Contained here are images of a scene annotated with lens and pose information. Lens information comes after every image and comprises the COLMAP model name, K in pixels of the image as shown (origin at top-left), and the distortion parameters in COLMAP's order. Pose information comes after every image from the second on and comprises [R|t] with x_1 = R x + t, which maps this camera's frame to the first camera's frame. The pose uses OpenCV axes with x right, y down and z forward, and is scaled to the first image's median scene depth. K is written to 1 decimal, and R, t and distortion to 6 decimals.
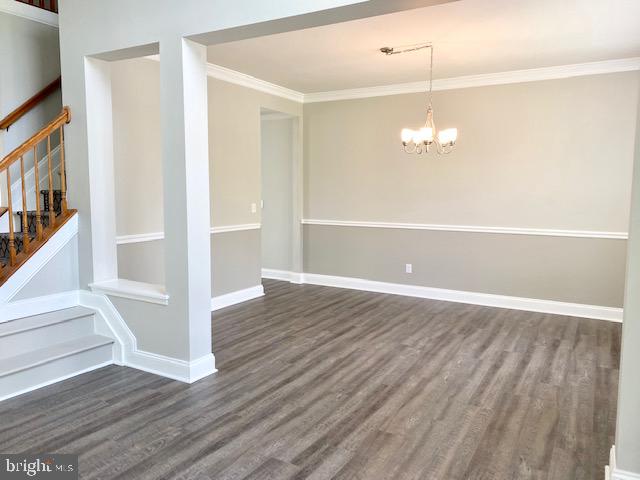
lens RADIAL K [[482.6, 0, 318.7], [0, 482.6, 235.4], [0, 0, 1]] dist [0.017326, -0.025332]
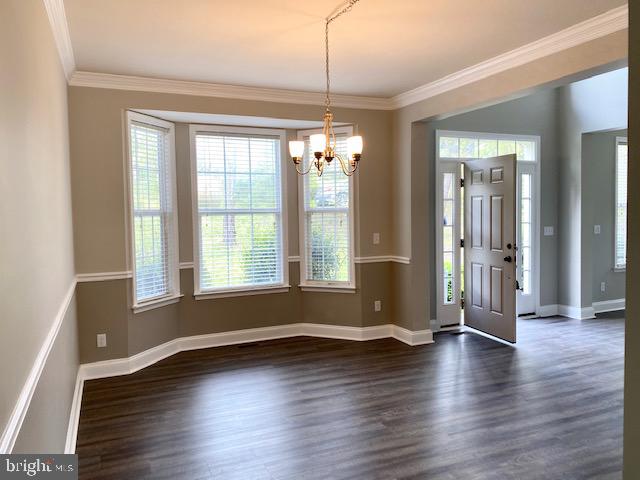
lens RADIAL K [[482.6, 0, 318.7], [0, 482.6, 235.4], [0, 0, 1]] dist [0.017326, -0.025332]
pose [[-0.808939, -0.021504, 0.587499, -0.207901], [0.068184, 0.989155, 0.130090, -0.200728], [-0.583925, 0.145293, -0.798700, 1.884883]]
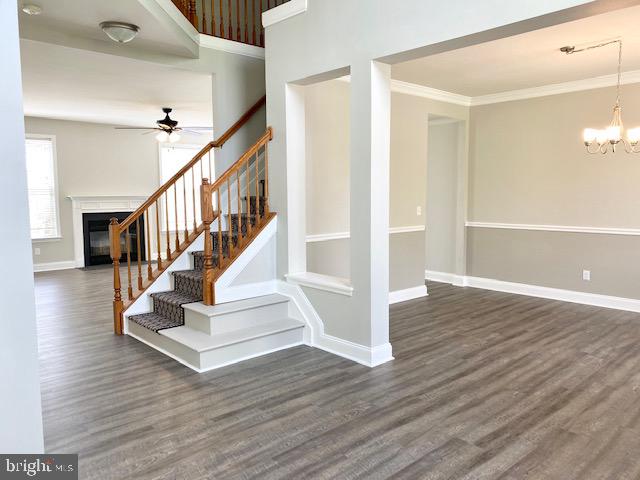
lens RADIAL K [[482.6, 0, 318.7], [0, 482.6, 235.4], [0, 0, 1]] dist [0.017326, -0.025332]
pose [[0.953153, 0.014028, -0.302164, -0.045210], [-0.016194, 0.999858, -0.004665, 0.007396], [0.302056, 0.009340, 0.953245, -0.096431]]
